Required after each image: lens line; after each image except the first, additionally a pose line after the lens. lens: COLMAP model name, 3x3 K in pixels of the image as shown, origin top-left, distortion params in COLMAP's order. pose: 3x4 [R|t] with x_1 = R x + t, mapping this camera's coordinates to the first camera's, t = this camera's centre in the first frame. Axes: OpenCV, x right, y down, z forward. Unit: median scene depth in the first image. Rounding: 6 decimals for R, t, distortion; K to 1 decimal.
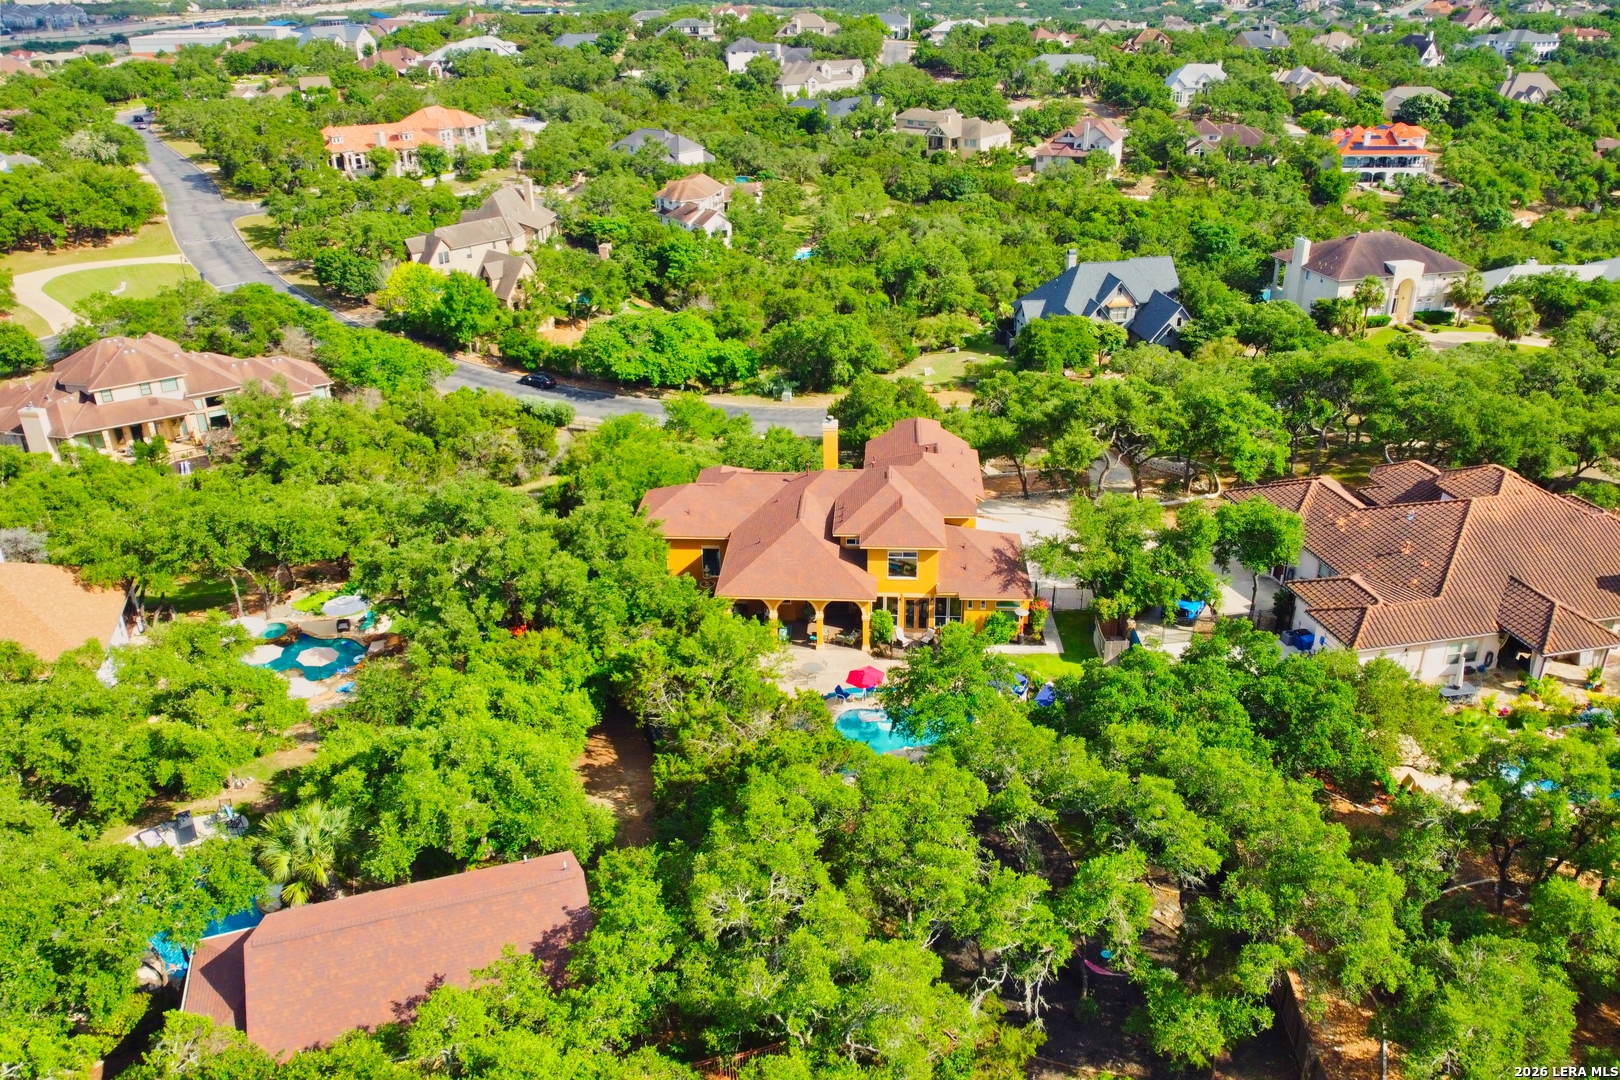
lens RADIAL K [[1200.2, 0, 810.0], [0, 1200.2, 540.0], [0, 0, 1]] dist [0.015021, -0.007504]
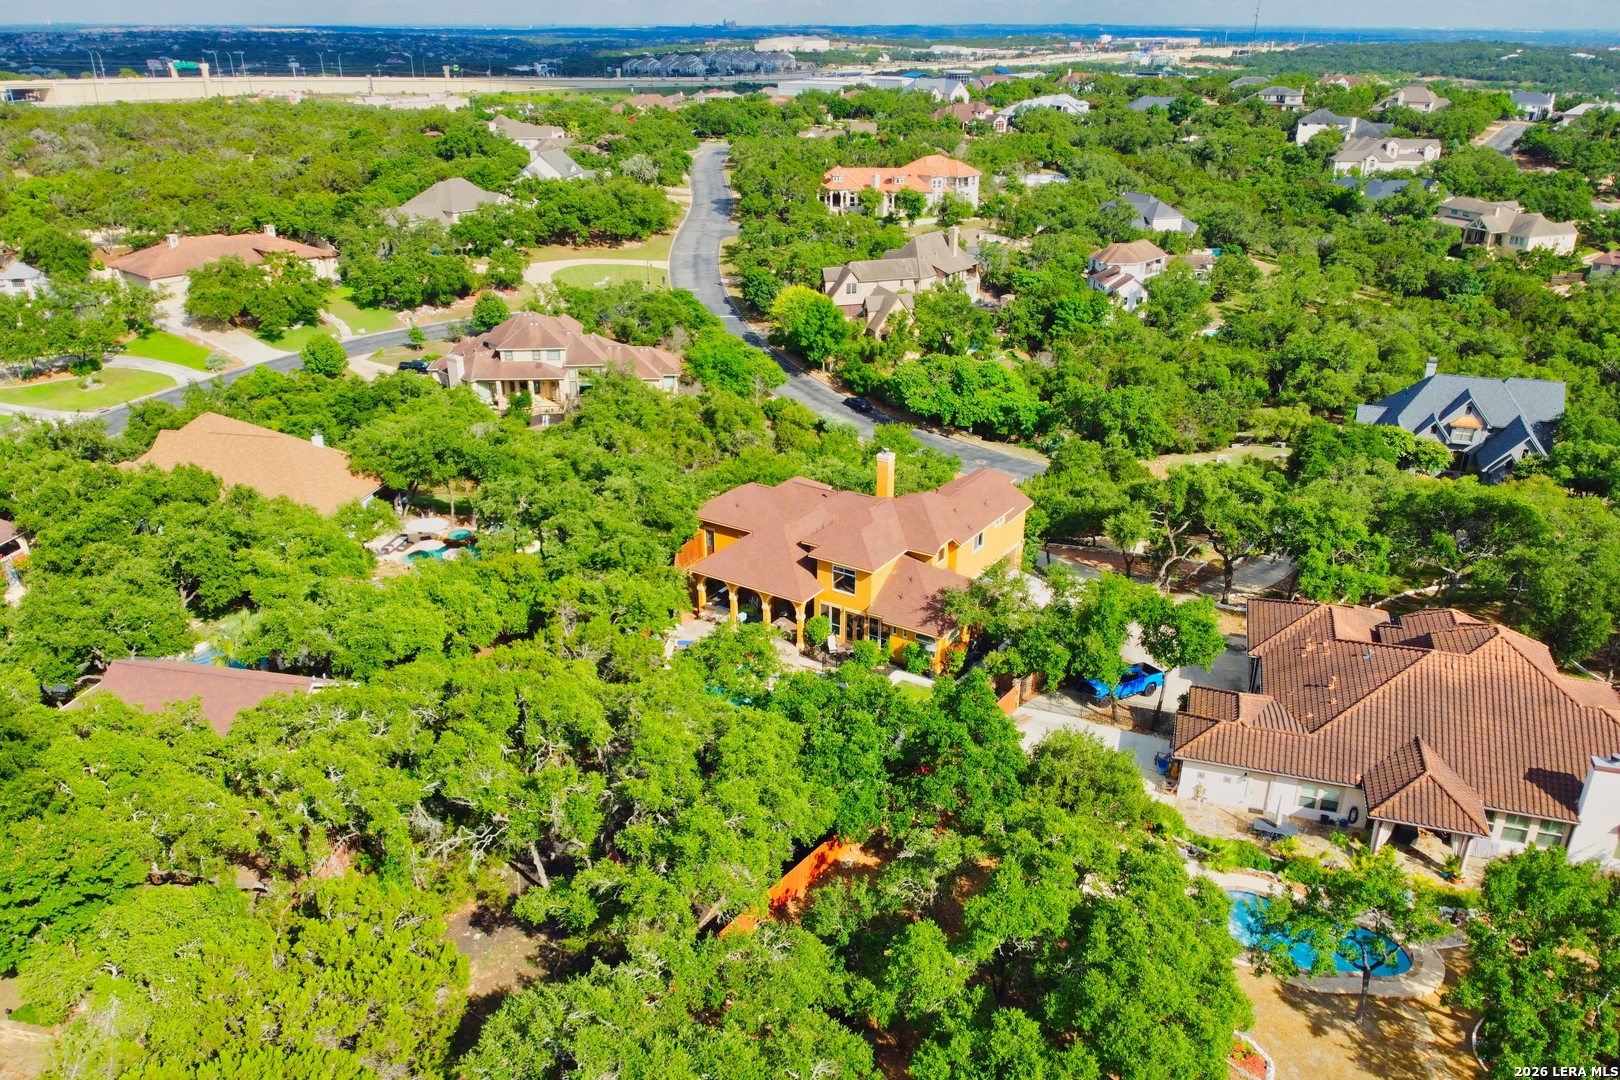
lens RADIAL K [[1205.4, 0, 806.1], [0, 1205.4, 594.9], [0, 0, 1]] dist [-0.001418, -0.008580]
pose [[0.872037, 0.227817, -0.433188, 0.224690], [-0.229064, 0.972120, 0.050124, -0.005914], [0.432530, 0.055518, 0.899909, -0.005610]]
